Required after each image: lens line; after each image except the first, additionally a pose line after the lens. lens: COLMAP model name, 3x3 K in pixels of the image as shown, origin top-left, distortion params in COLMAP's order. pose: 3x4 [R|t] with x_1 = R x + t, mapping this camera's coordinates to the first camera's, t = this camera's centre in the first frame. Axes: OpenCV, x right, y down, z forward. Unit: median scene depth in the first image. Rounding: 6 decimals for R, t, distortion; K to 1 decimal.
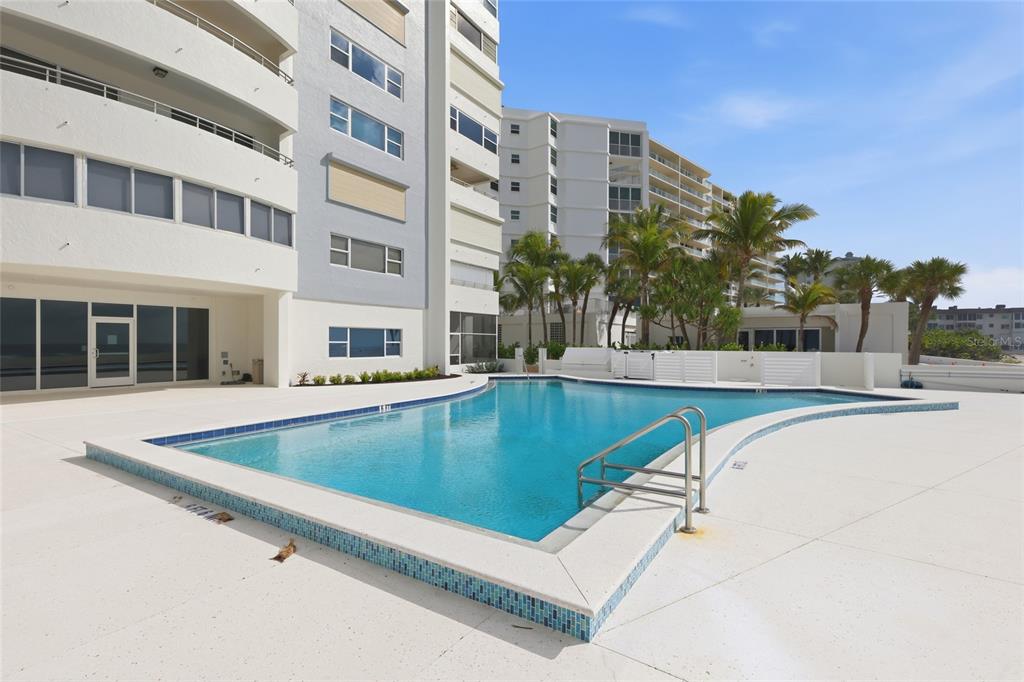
lens RADIAL K [[444.2, 0, 507.6], [0, 444.2, 341.5], [0, 0, 1]] dist [0.002495, 0.000567]
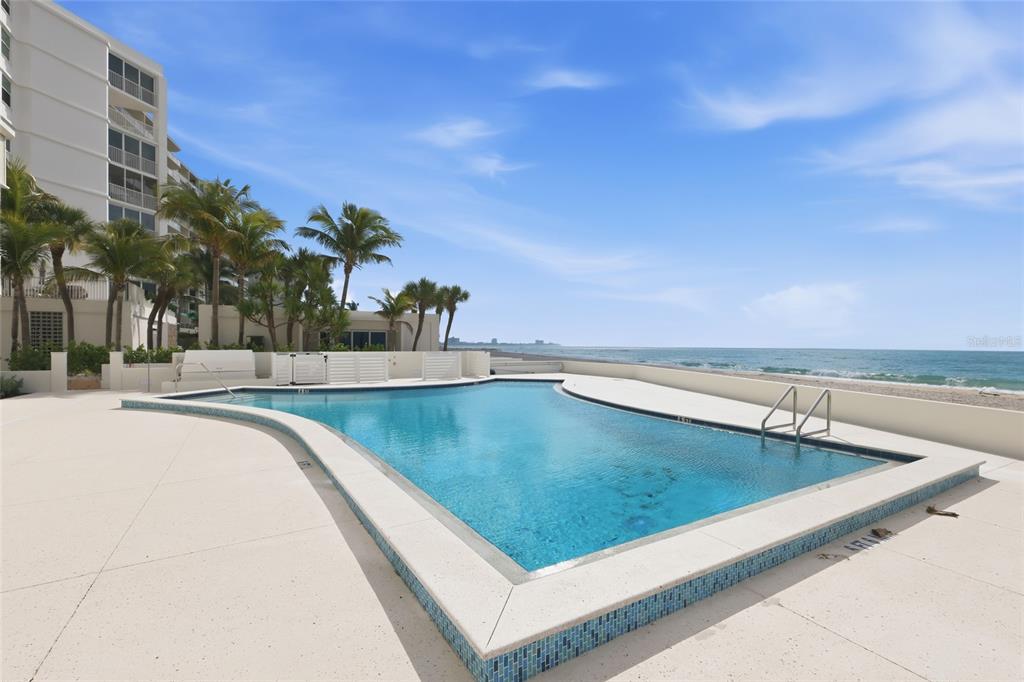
lens RADIAL K [[444.2, 0, 508.0], [0, 444.2, 343.9], [0, 0, 1]] dist [0.002495, 0.000567]
pose [[0.467487, 0.000328, 0.884000, -0.230939], [-0.007657, 0.999964, 0.003679, -0.003241], [-0.883967, -0.008489, 0.467473, 0.153567]]
